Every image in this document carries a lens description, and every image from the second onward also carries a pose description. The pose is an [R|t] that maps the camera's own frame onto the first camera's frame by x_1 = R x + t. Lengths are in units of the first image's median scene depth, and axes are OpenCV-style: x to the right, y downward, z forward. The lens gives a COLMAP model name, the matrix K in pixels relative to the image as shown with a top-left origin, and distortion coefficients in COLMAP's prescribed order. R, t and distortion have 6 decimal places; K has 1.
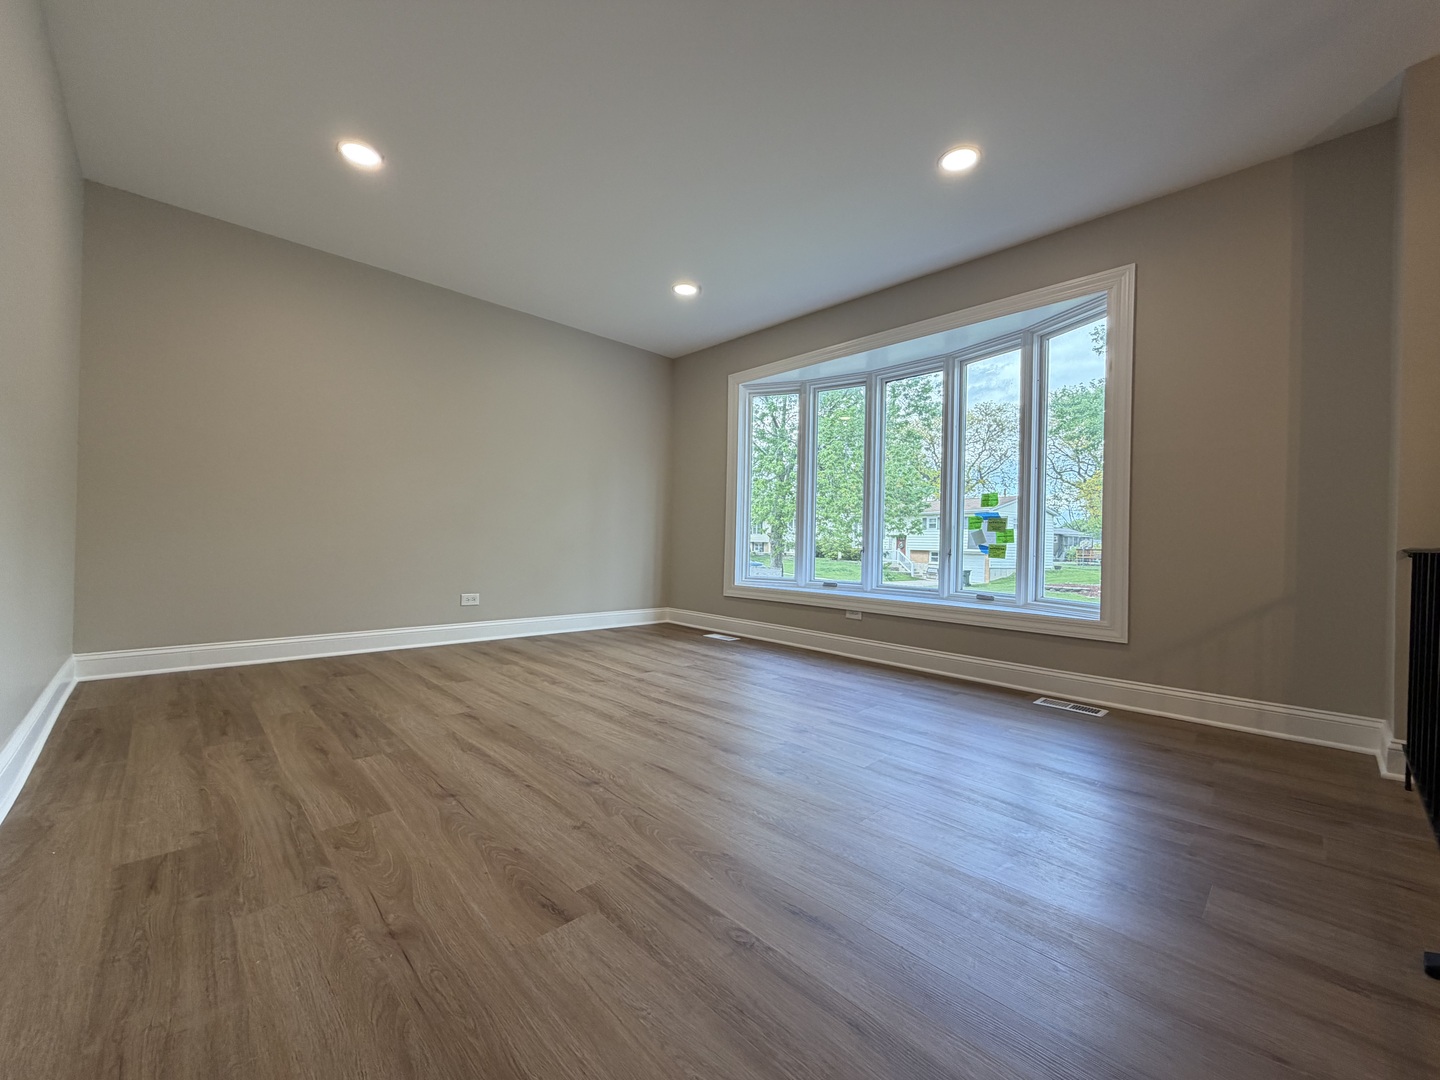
lens RADIAL K [[578.3, 0, 717.8], [0, 578.3, 543.7], [0, 0, 1]] dist [0.001248, 0.000195]
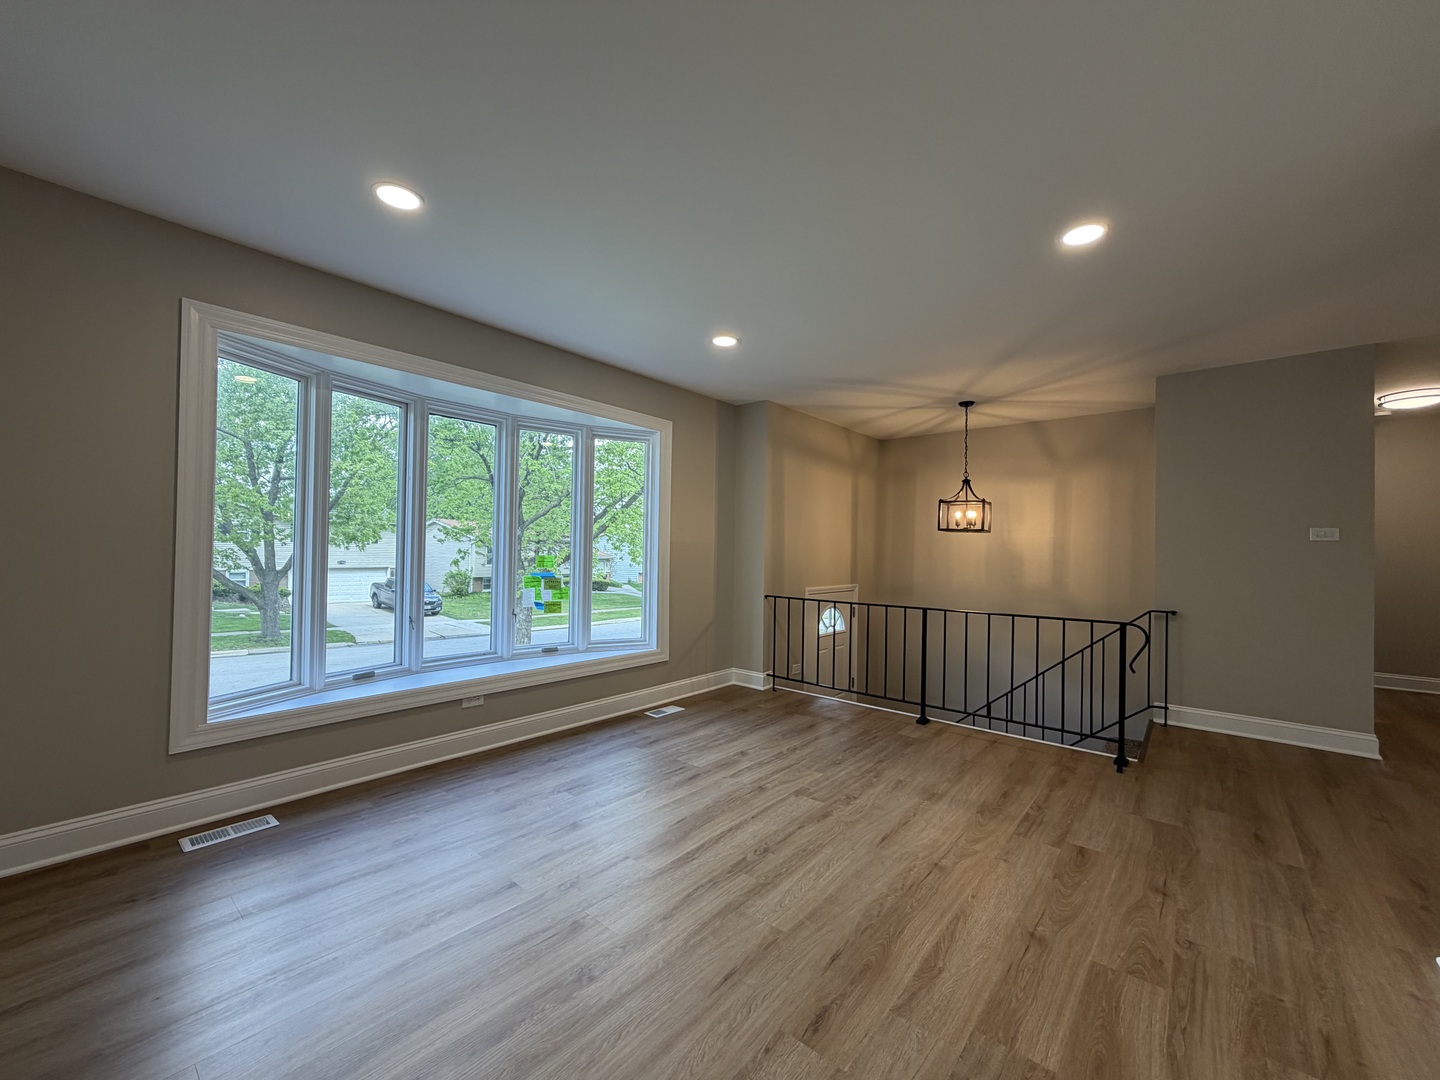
lens RADIAL K [[578.3, 0, 717.4], [0, 578.3, 541.0], [0, 0, 1]] dist [0.001248, 0.000195]
pose [[-0.105555, -0.007941, 0.994382, -1.225894], [-0.015664, 0.999857, 0.006322, -0.232399], [-0.994290, -0.014909, -0.105664, 1.443733]]
